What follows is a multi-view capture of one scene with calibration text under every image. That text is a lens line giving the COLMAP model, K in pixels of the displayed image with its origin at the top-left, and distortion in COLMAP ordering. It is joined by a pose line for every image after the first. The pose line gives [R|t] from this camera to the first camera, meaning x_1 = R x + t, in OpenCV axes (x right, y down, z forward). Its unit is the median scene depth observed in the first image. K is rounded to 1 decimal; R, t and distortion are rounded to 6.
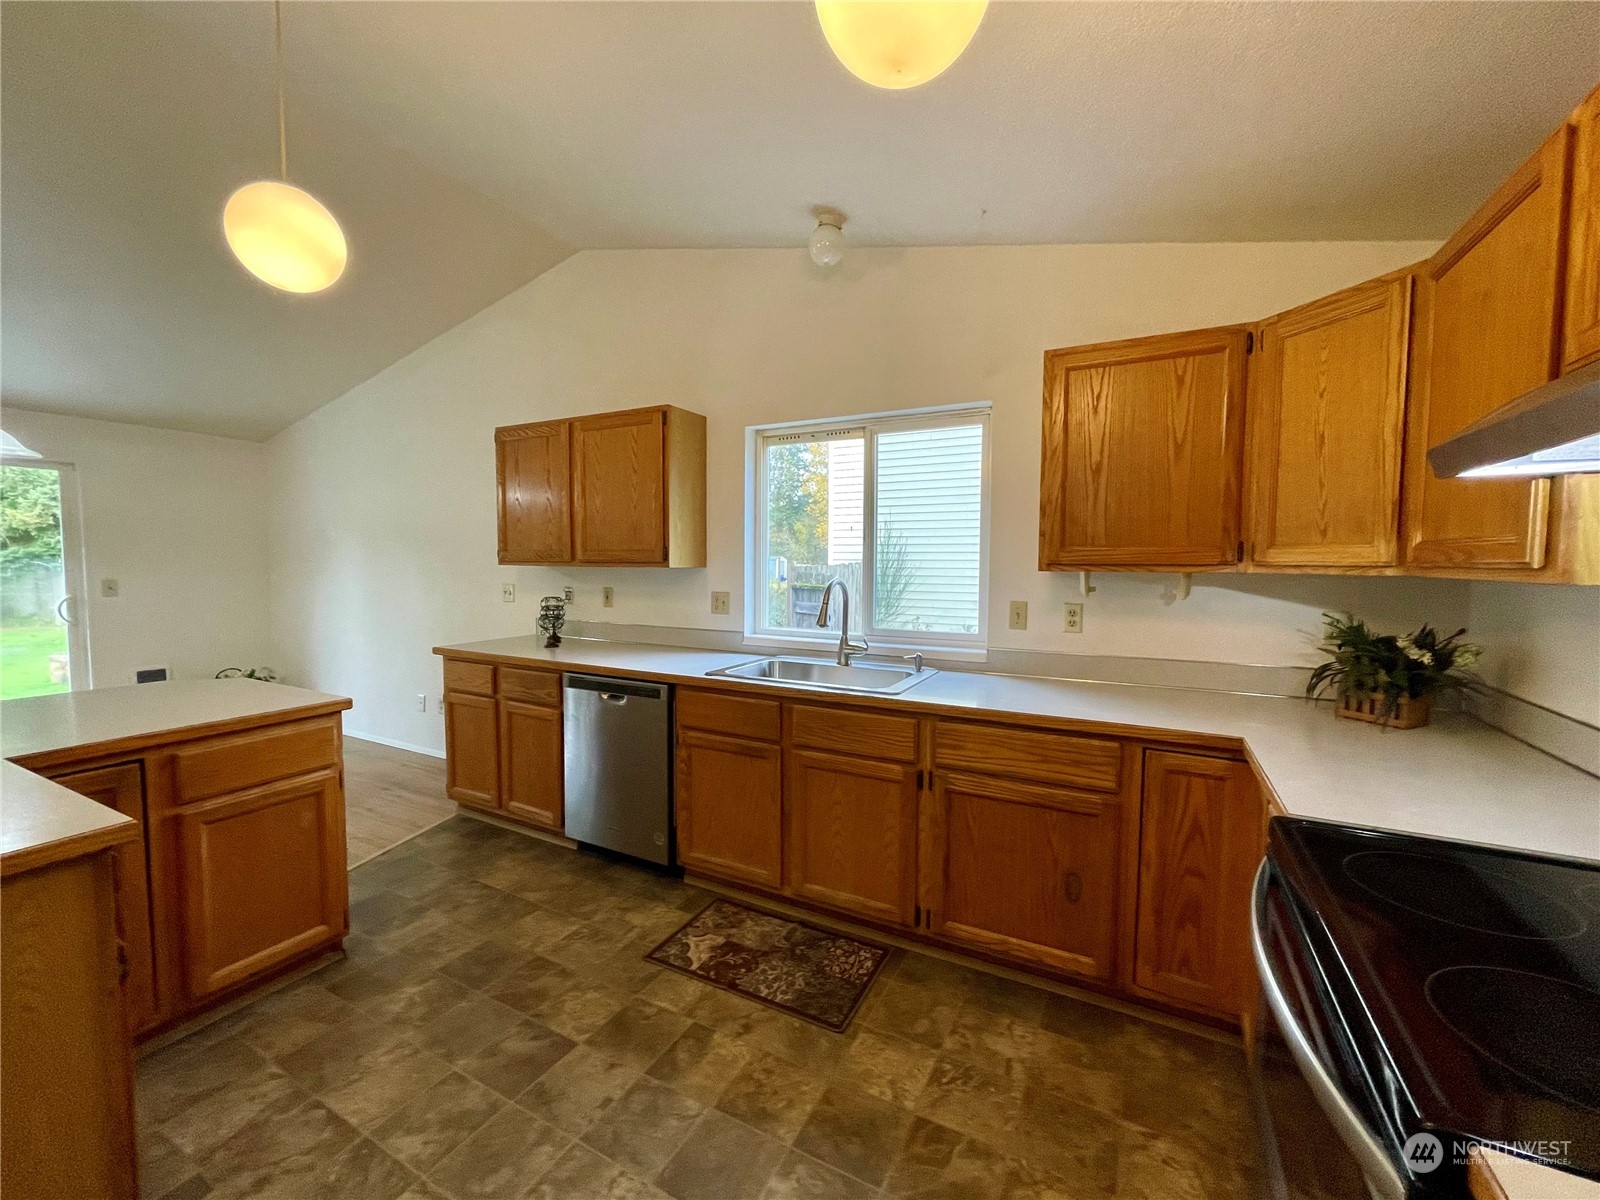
lens RADIAL K [[645.4, 0, 800.0], [0, 645.4, 600.0], [0, 0, 1]] dist [-0.002038, -0.000234]
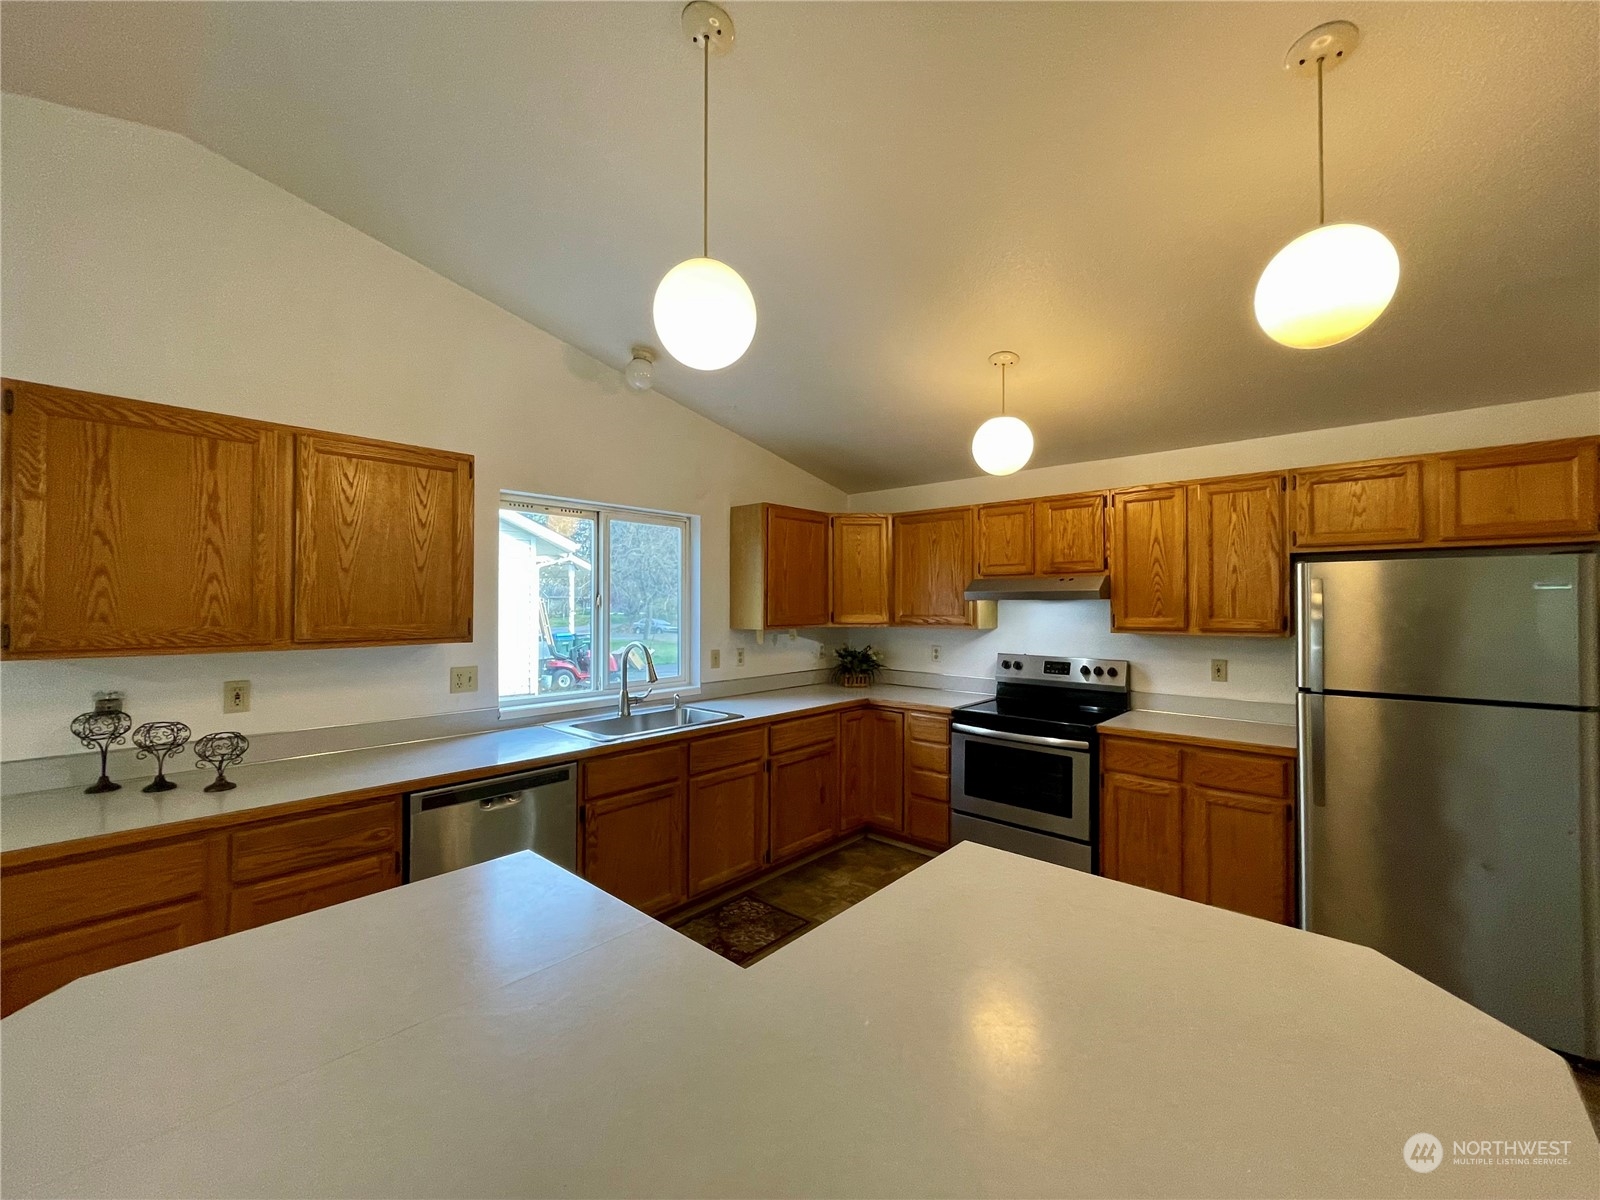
lens RADIAL K [[645.4, 0, 800.0], [0, 645.4, 600.0], [0, 0, 1]] dist [-0.002038, -0.000234]
pose [[0.237627, 0.003040, 0.971352, -1.187965], [0.060102, 0.998033, -0.017827, -0.082353], [-0.969495, 0.062616, 0.236977, 0.473101]]
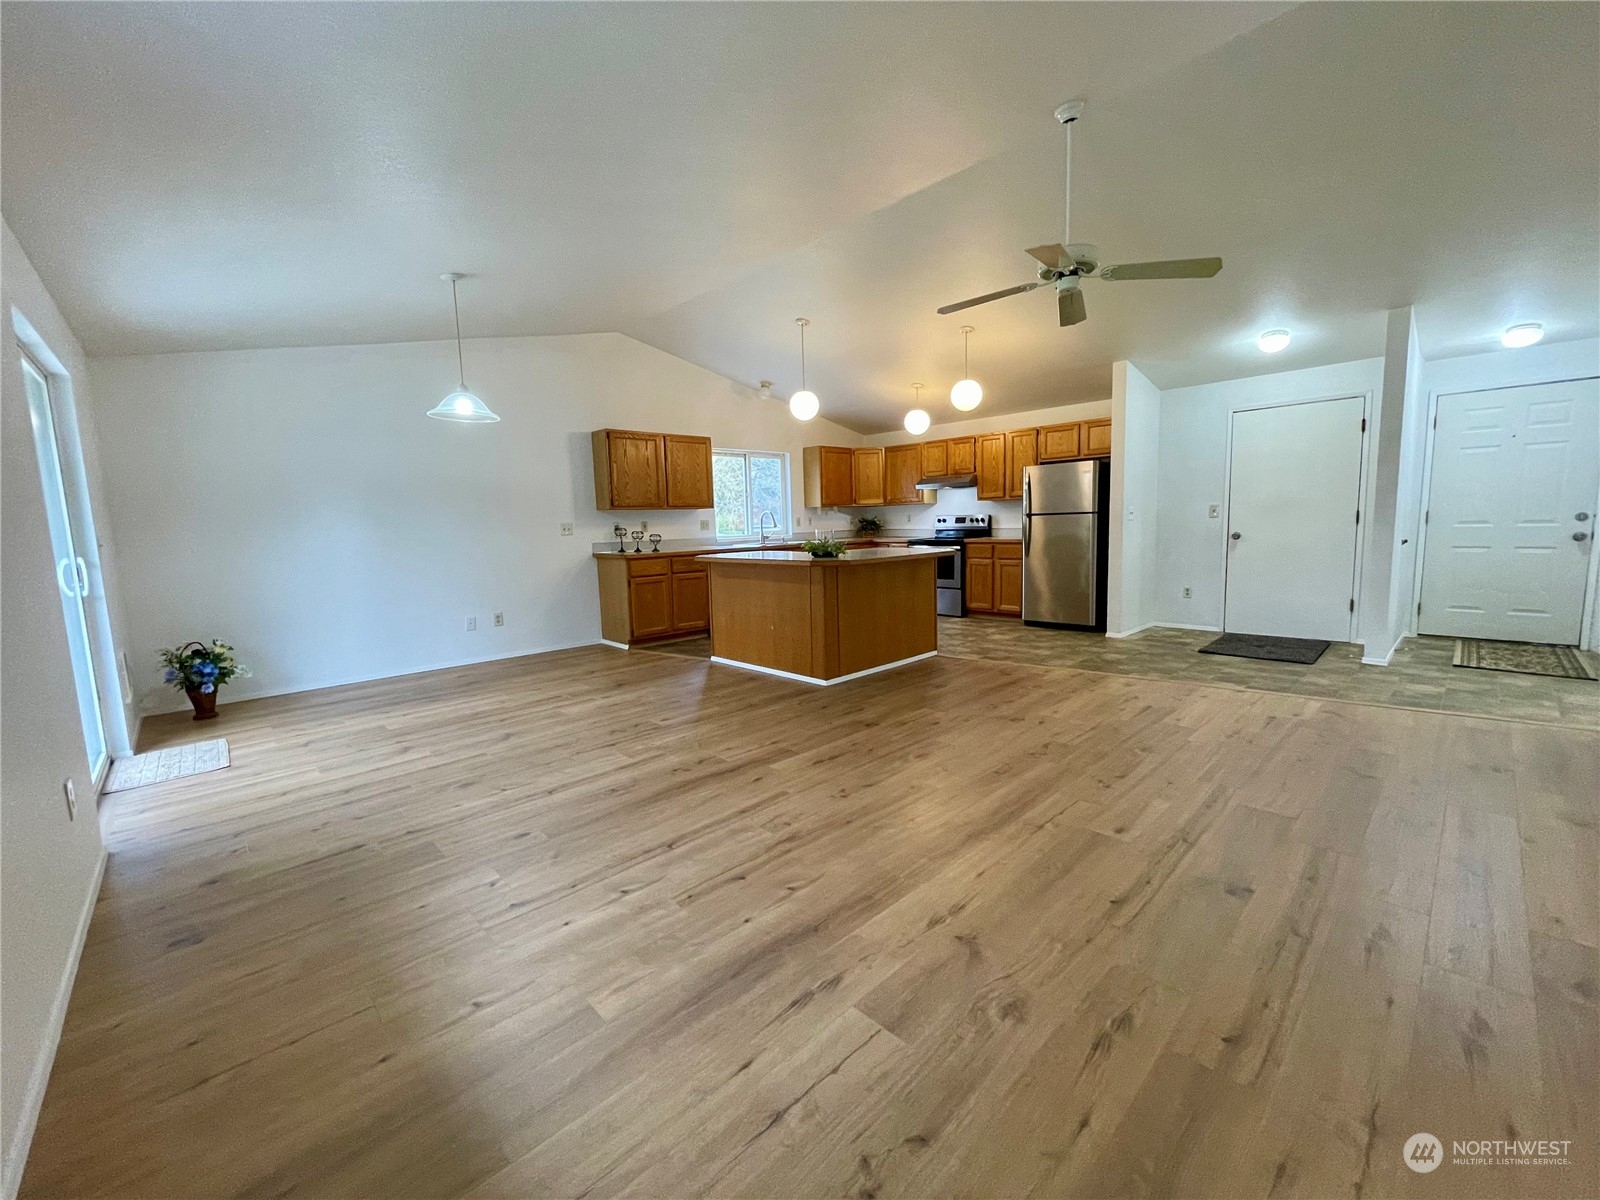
lens RADIAL K [[645.4, 0, 800.0], [0, 645.4, 600.0], [0, 0, 1]] dist [-0.002038, -0.000234]
pose [[0.315448, -0.128871, 0.940151, -2.950153], [0.089581, 0.990355, 0.105696, 0.074654], [-0.944705, 0.050878, 0.323950, -0.027343]]
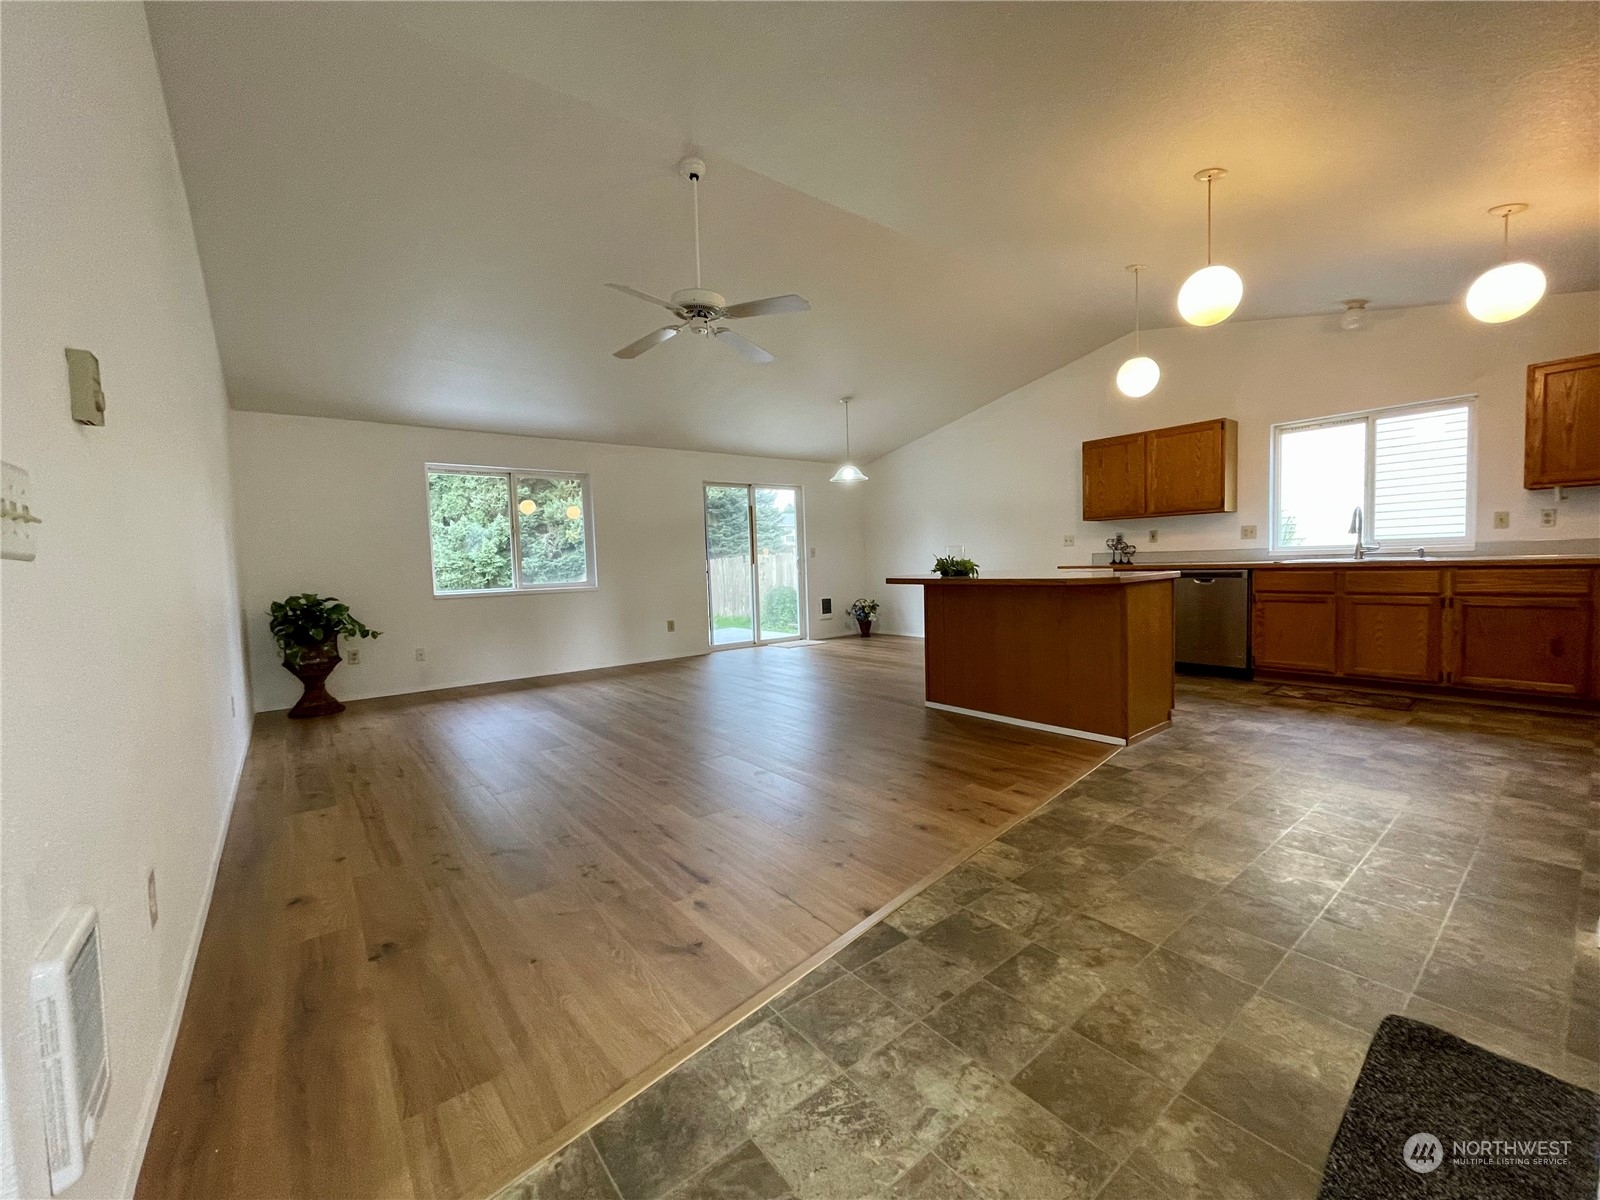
lens RADIAL K [[641.1, 0, 800.0], [0, 641.1, 600.0], [0, 0, 1]] dist [-0.004089, -0.000377]
pose [[0.917429, -0.012179, -0.397713, -0.727260], [0.014370, 0.999894, 0.002528, 0.217069], [0.397639, -0.008035, 0.917507, -1.333991]]
